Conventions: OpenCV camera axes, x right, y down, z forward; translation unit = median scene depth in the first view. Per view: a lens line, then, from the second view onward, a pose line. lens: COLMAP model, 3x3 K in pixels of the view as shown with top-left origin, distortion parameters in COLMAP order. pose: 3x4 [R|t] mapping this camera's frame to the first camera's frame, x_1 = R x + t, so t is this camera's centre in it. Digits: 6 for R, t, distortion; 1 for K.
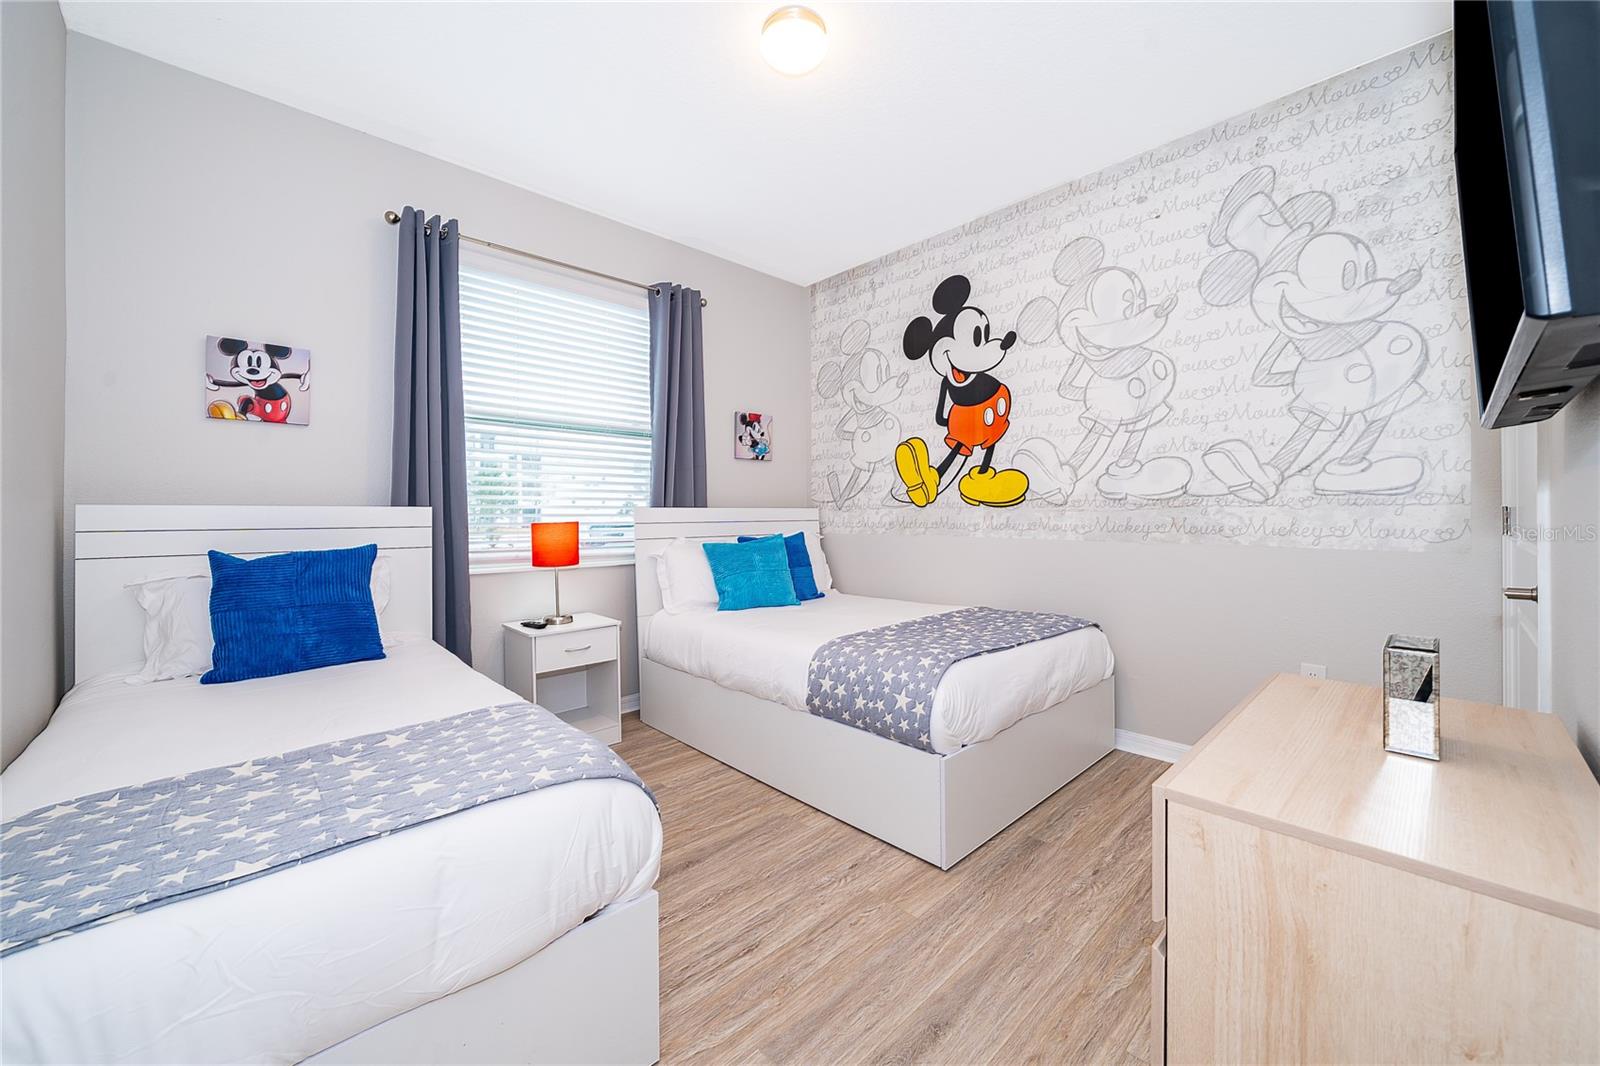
lens RADIAL K [[589.2, 0, 798.7], [0, 589.2, 519.2], [0, 0, 1]] dist [-0.000260, 0.000093]
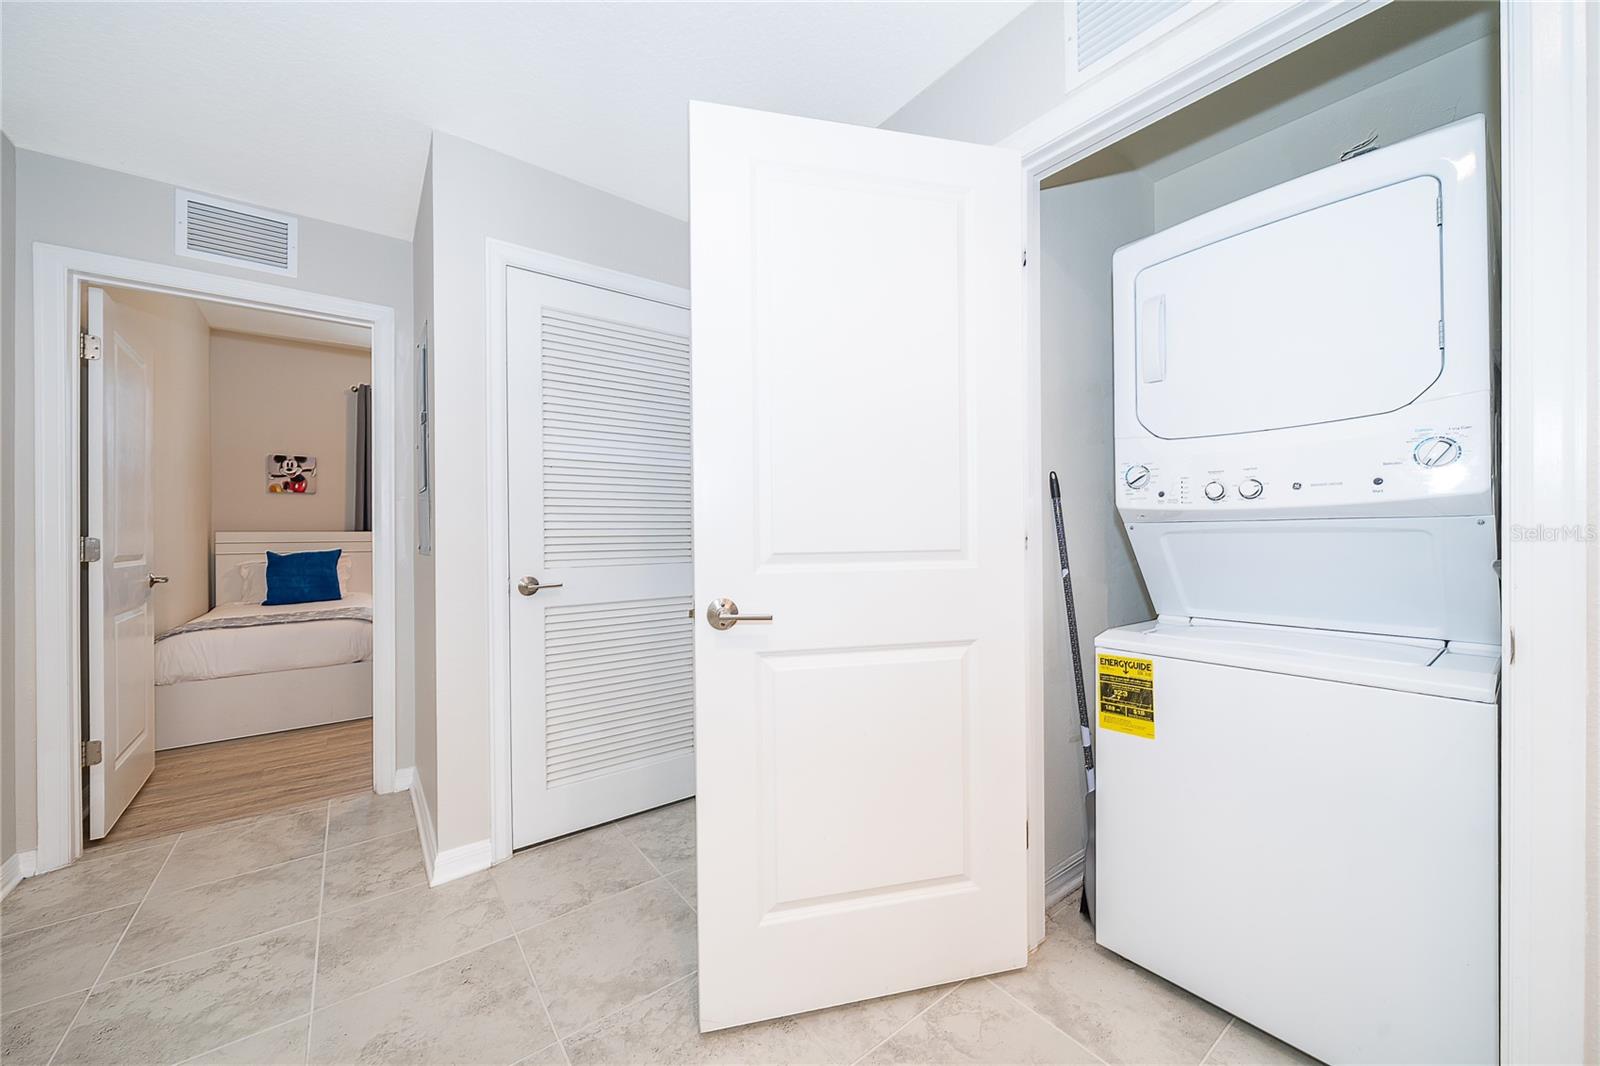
lens RADIAL K [[589.2, 0, 801.2], [0, 589.2, 537.3], [0, 0, 1]] dist [-0.000260, 0.000093]
pose [[0.995136, -0.009661, -0.098040, 1.163803], [0.008923, 0.999928, -0.007969, 0.029739], [0.098110, 0.007055, 0.995151, -0.972936]]
